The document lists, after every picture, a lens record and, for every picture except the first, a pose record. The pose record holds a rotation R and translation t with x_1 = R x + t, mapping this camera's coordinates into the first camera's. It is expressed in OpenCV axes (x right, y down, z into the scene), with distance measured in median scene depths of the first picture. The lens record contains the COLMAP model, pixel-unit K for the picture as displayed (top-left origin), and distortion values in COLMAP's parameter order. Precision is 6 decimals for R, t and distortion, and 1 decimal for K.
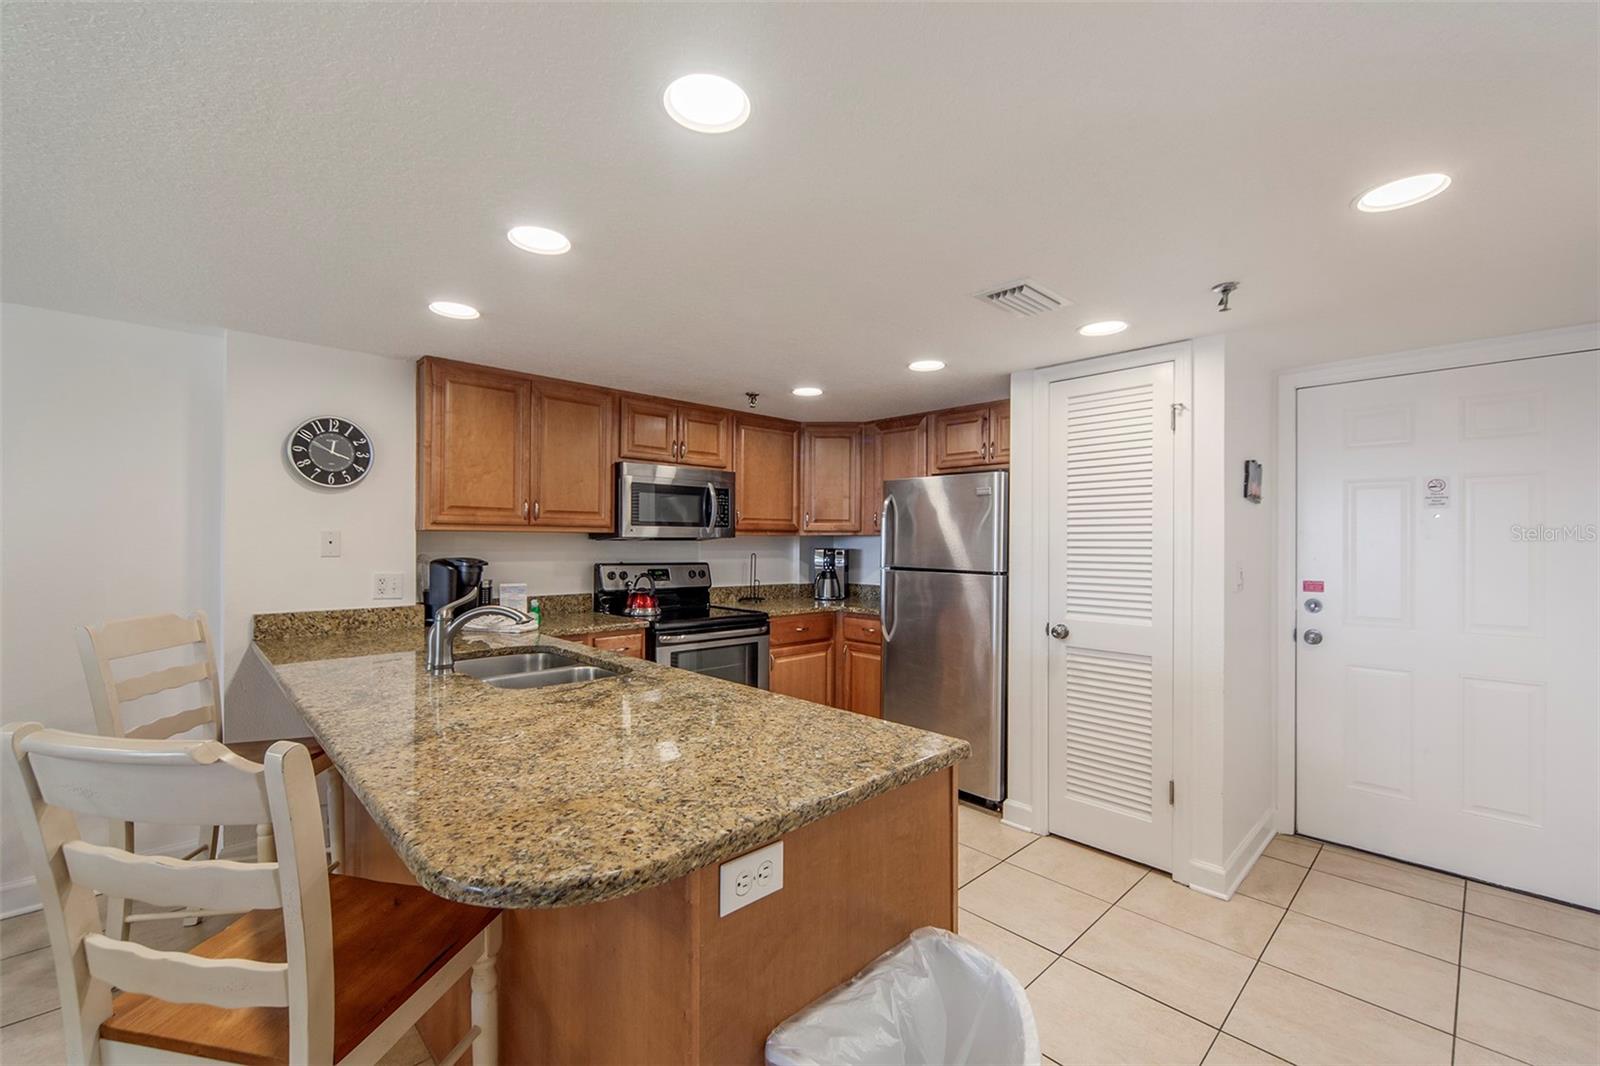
lens RADIAL K [[660.7, 0, 797.4], [0, 660.7, 536.5], [0, 0, 1]] dist [-0.000920, 0.000675]
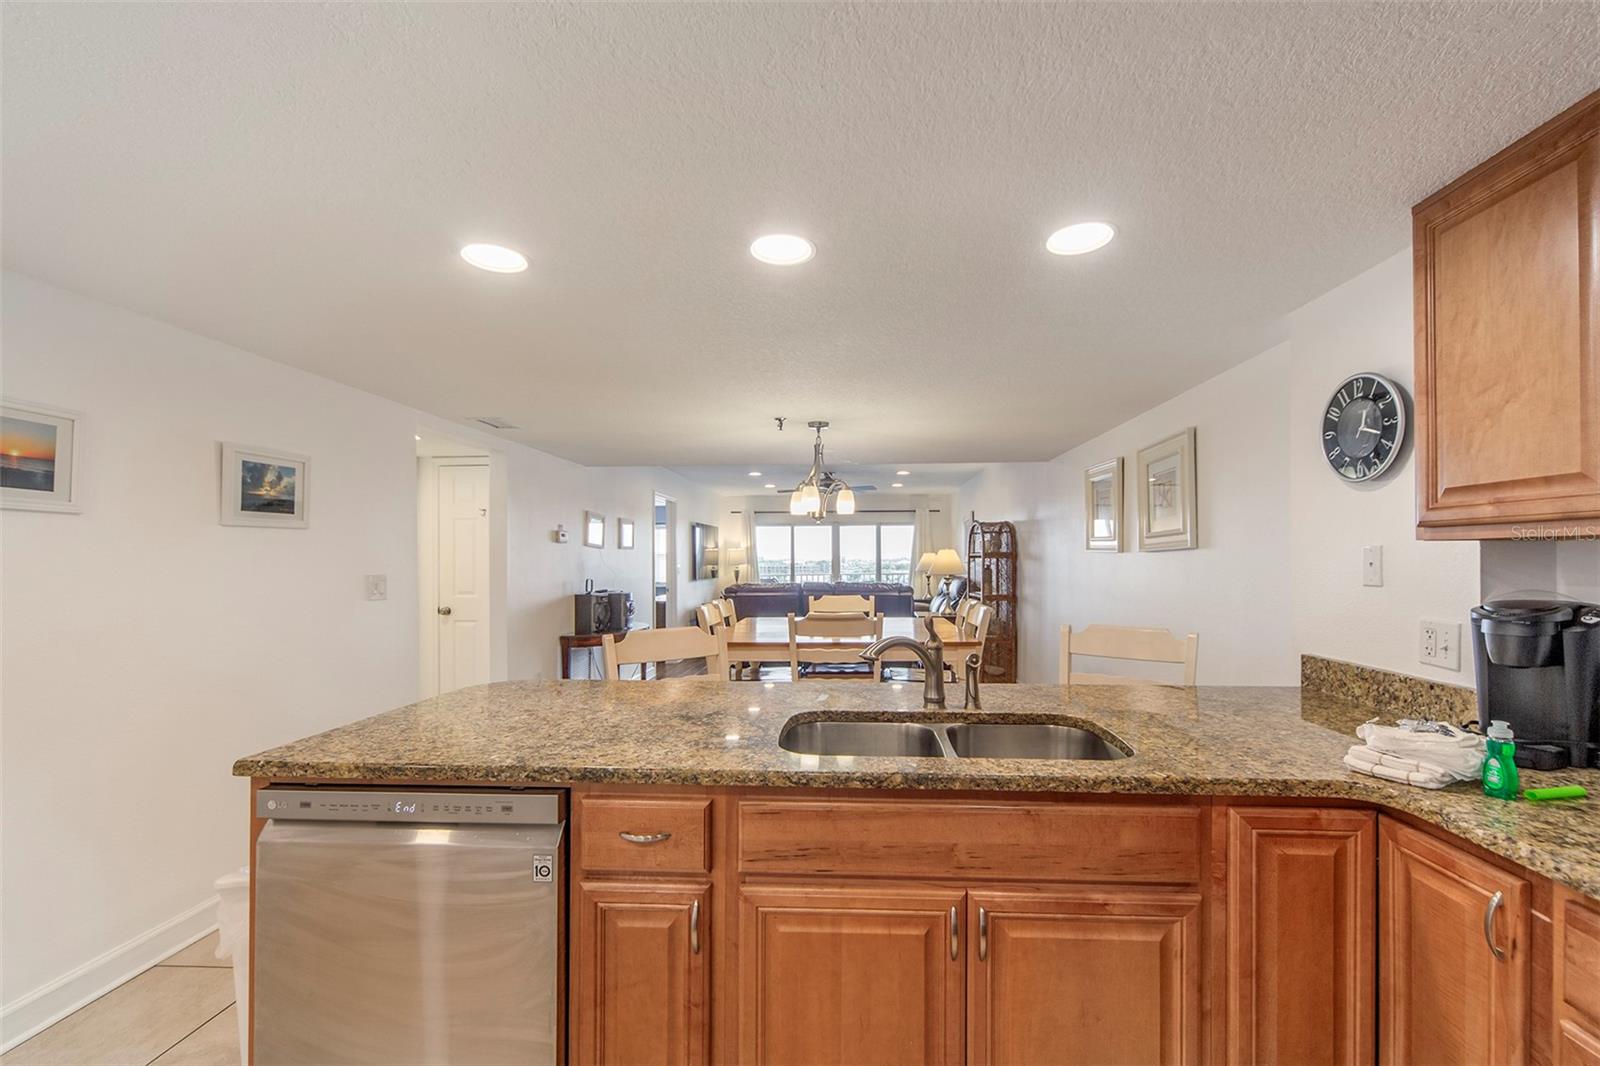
lens RADIAL K [[660.7, 0, 820.9], [0, 660.7, 557.0], [0, 0, 1]] dist [-0.000920, 0.000675]
pose [[-0.725913, -0.007172, -0.687749, 0.115798], [0.002303, 0.999915, -0.012859, 0.007106], [0.687782, -0.010918, -0.725835, 0.886382]]
